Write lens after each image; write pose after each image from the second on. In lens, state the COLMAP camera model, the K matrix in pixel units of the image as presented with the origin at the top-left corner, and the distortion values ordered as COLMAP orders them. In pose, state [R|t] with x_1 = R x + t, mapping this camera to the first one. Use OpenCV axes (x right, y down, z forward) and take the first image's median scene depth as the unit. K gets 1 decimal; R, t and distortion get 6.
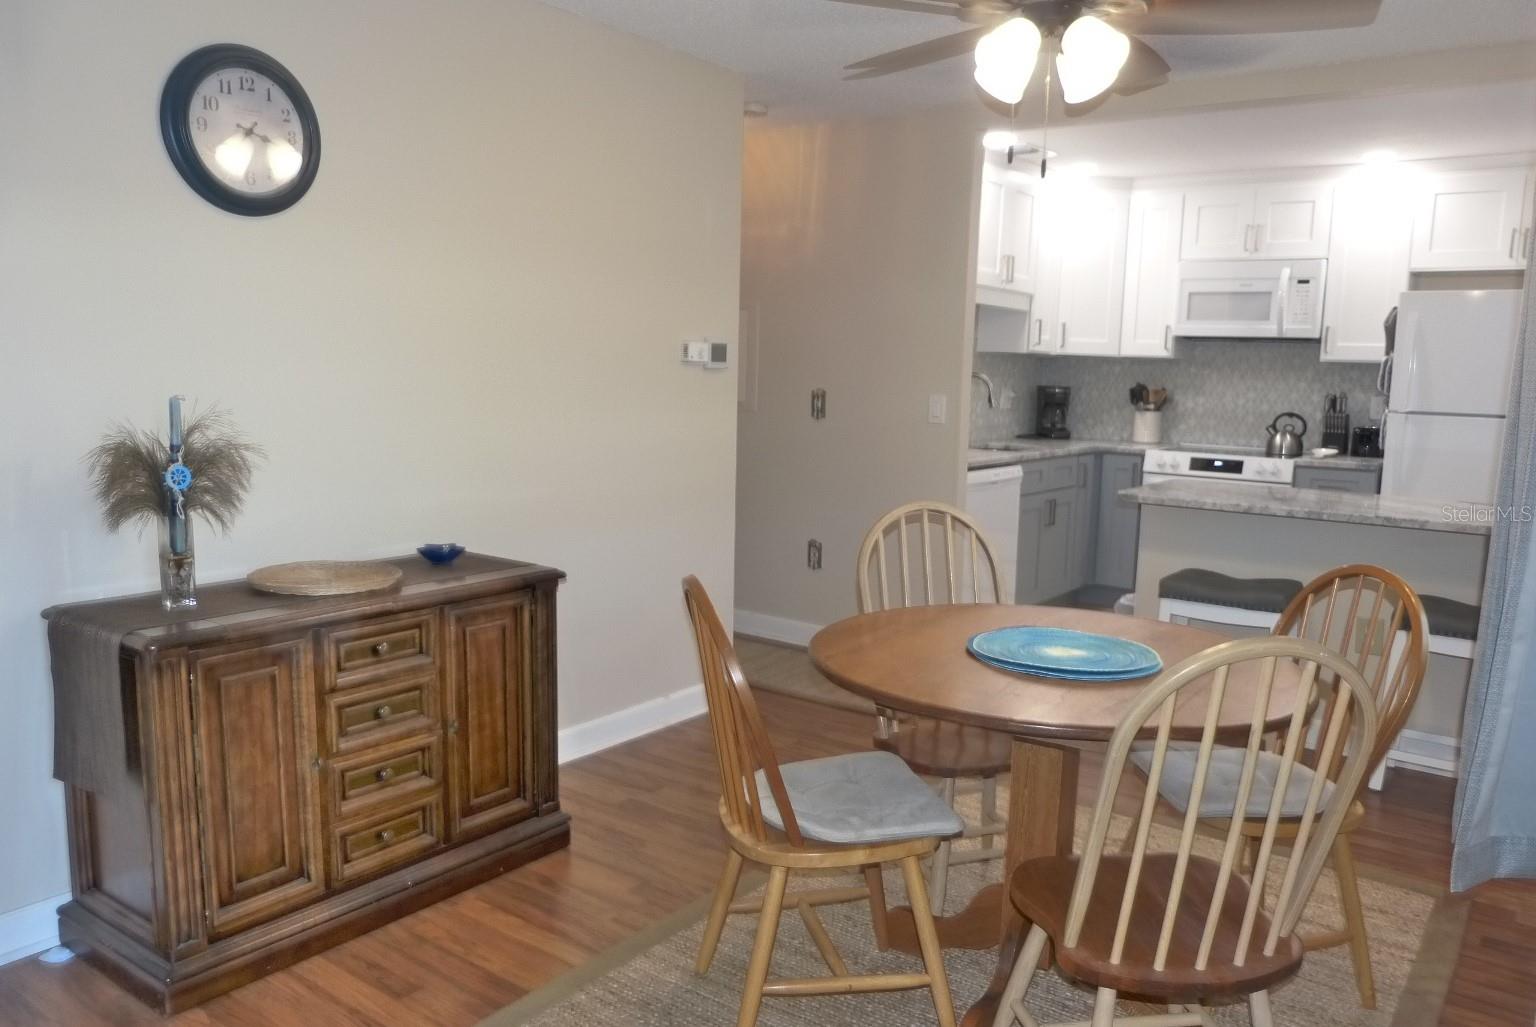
lens RADIAL K [[1148.1, 0, 778.8], [0, 1148.1, 514.6], [0, 0, 1]] dist [-0.024088, 0.003757]
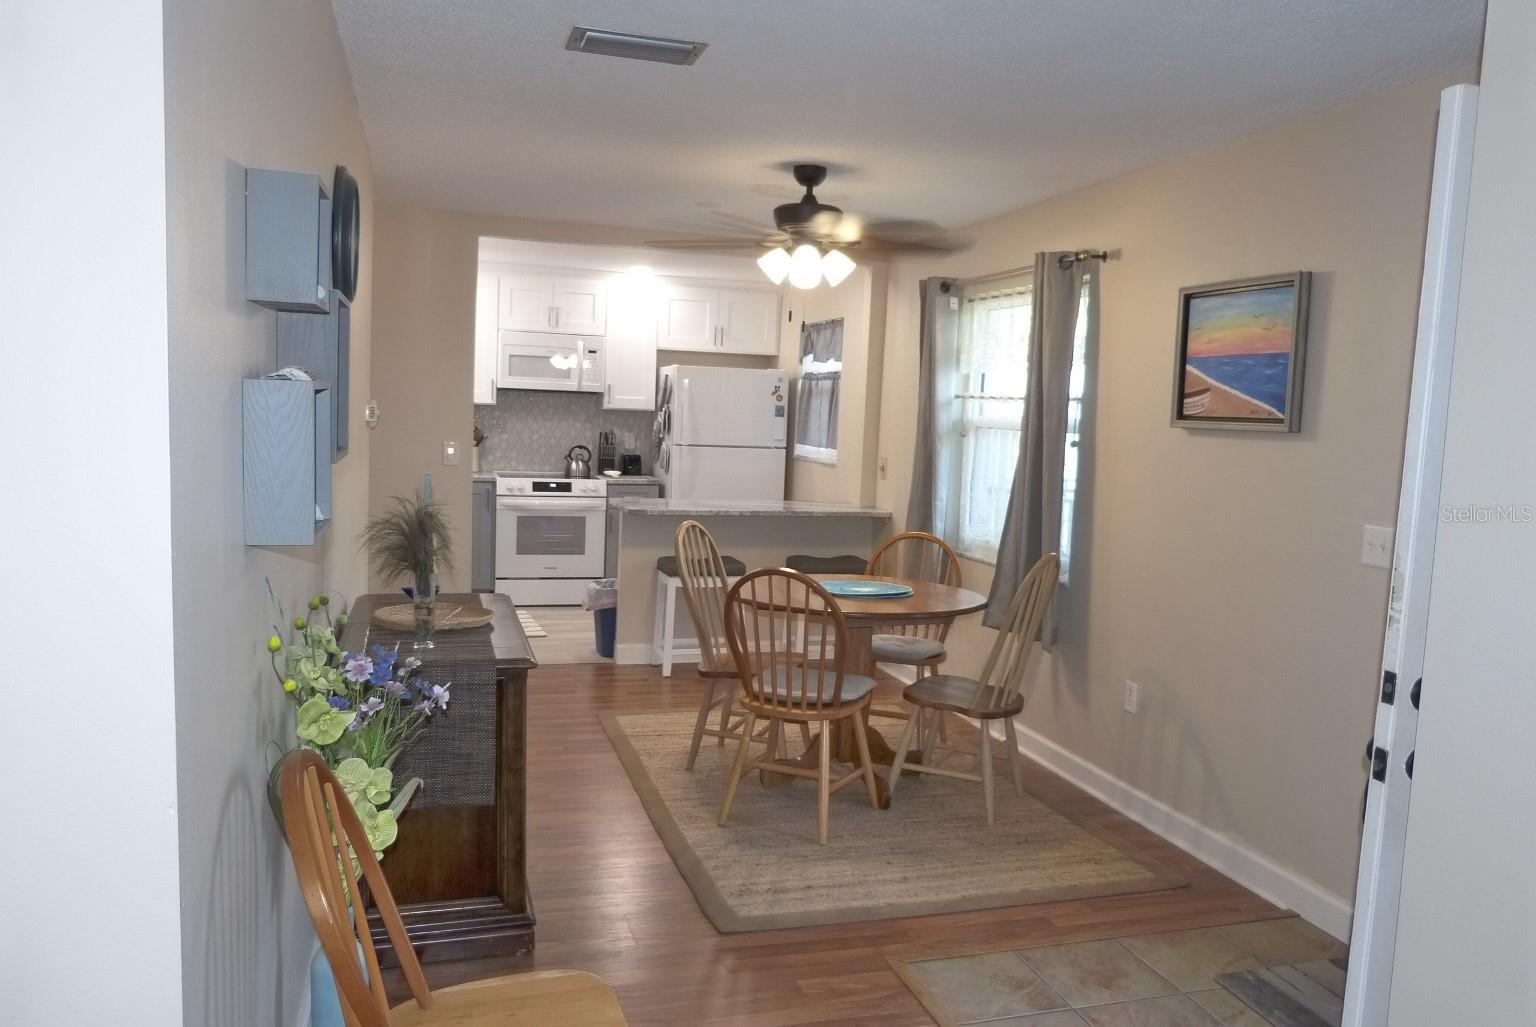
lens RADIAL K [[1148.1, 0, 759.3], [0, 1148.1, 514.0], [0, 0, 1]] dist [-0.024088, 0.003757]
pose [[0.613648, -0.071133, 0.786369, -0.505616], [0.083013, 0.996226, 0.025336, -0.024641], [-0.785204, 0.049732, 0.617238, -0.010863]]
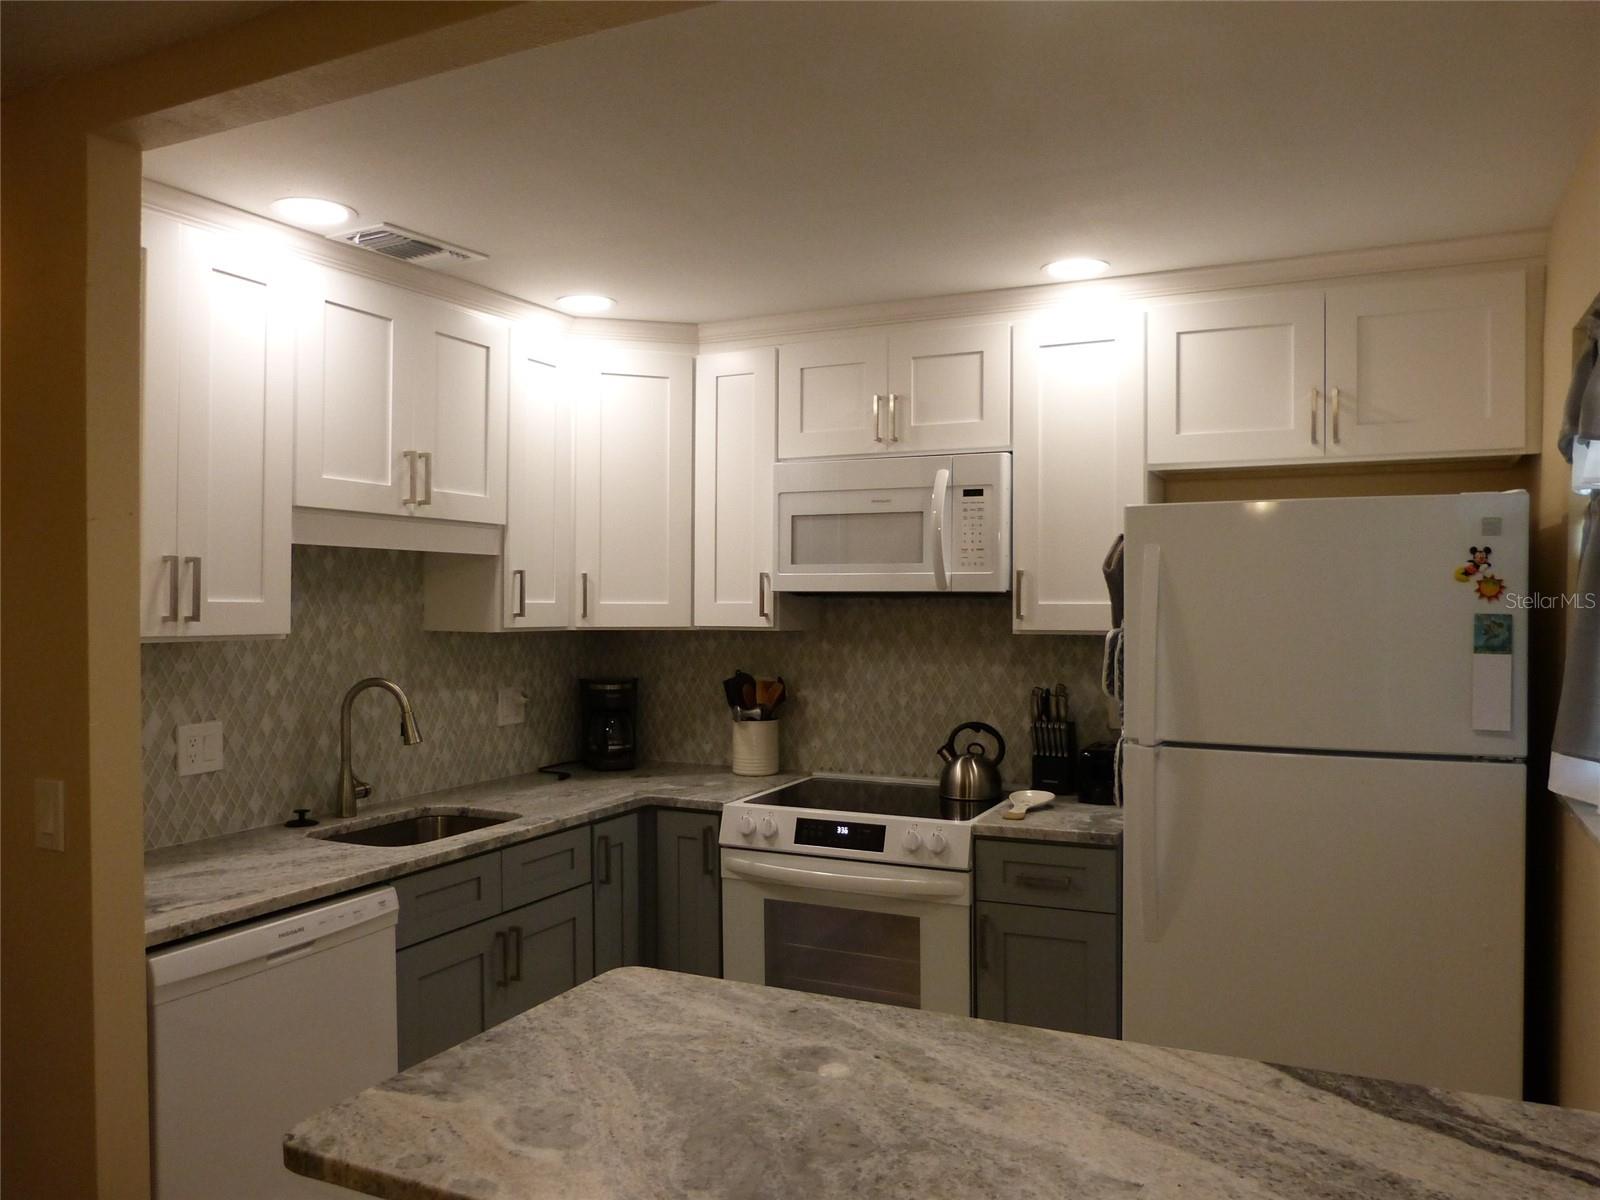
lens RADIAL K [[1199.0, 0, 796.3], [0, 1199.0, 598.1], [0, 0, 1]] dist [-0.035068, 0.022896]
pose [[0.985145, -0.028777, 0.169295, 0.263324], [0.050103, 0.991131, -0.123083, -0.081860], [-0.164251, 0.129737, 0.977850, 0.431380]]
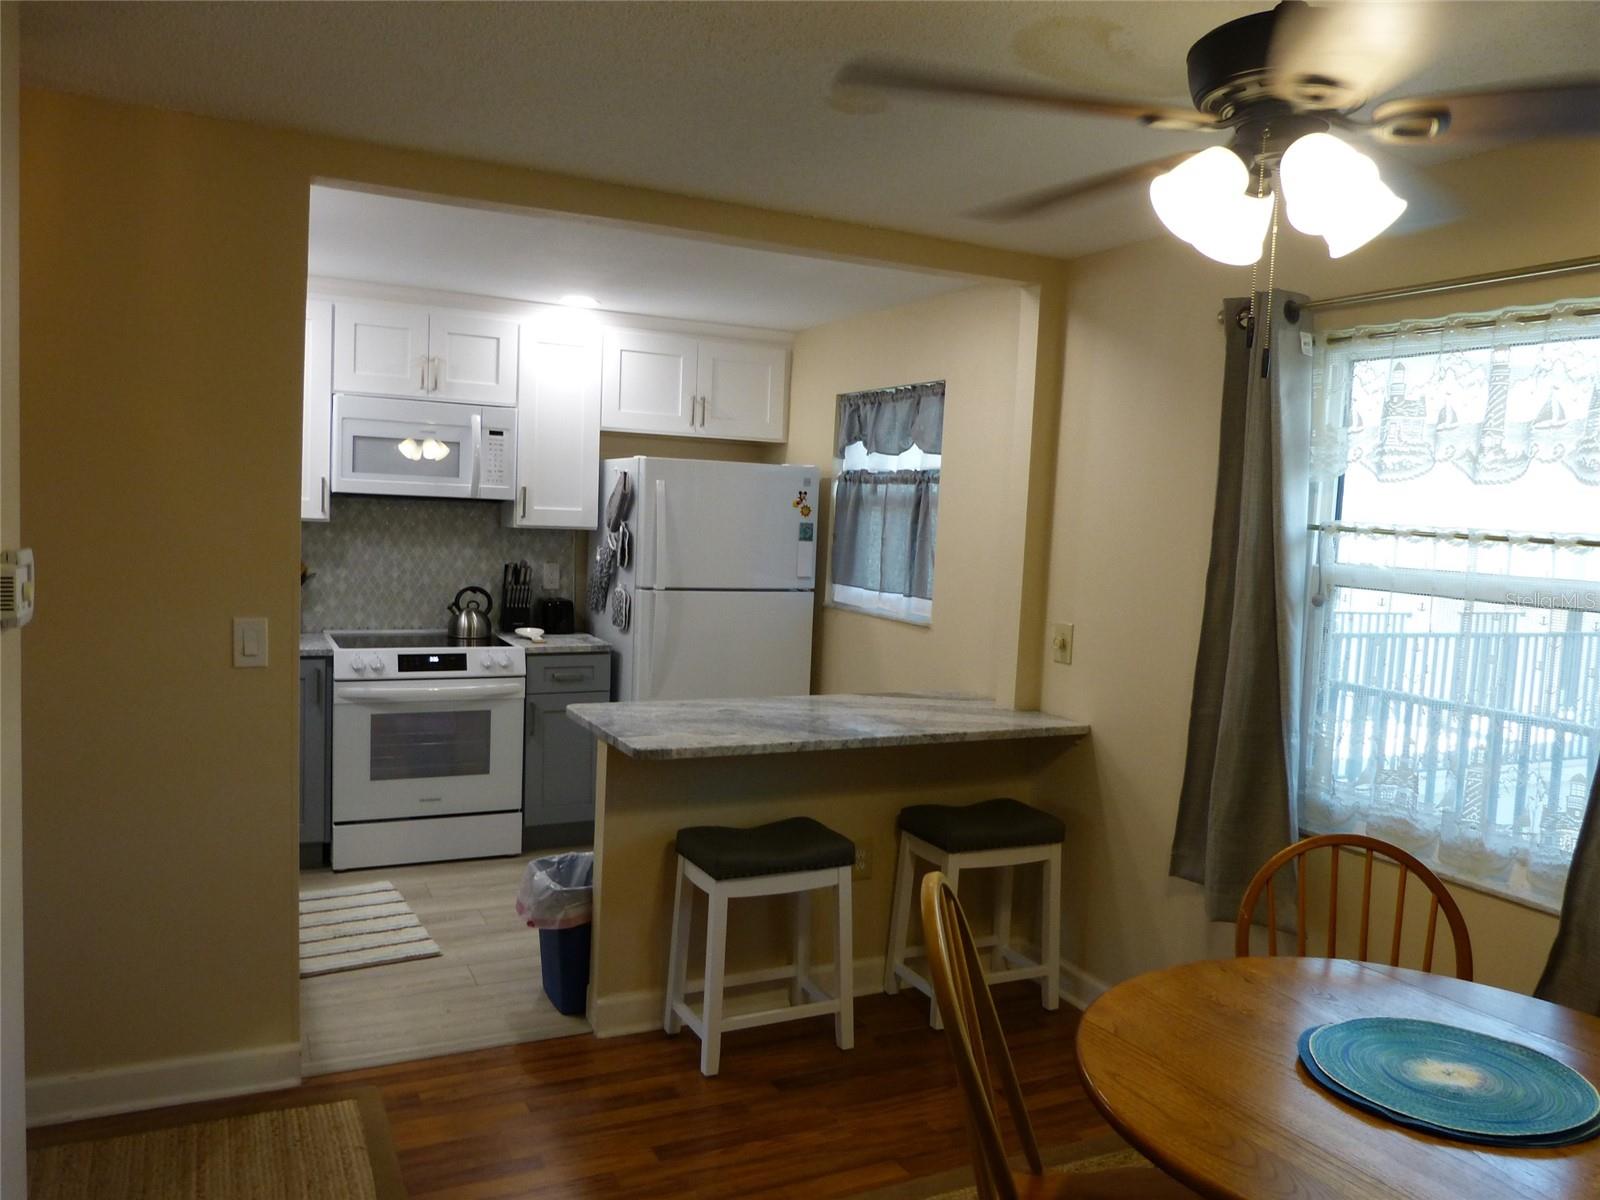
lens RADIAL K [[1199.0, 0, 810.8], [0, 1199.0, 600.7], [0, 0, 1]] dist [-0.035068, 0.022896]
pose [[0.462724, -0.069929, 0.883740, -0.208099], [0.089020, 0.995510, 0.032163, -0.085401], [-0.882022, 0.063788, 0.466871, 0.378724]]
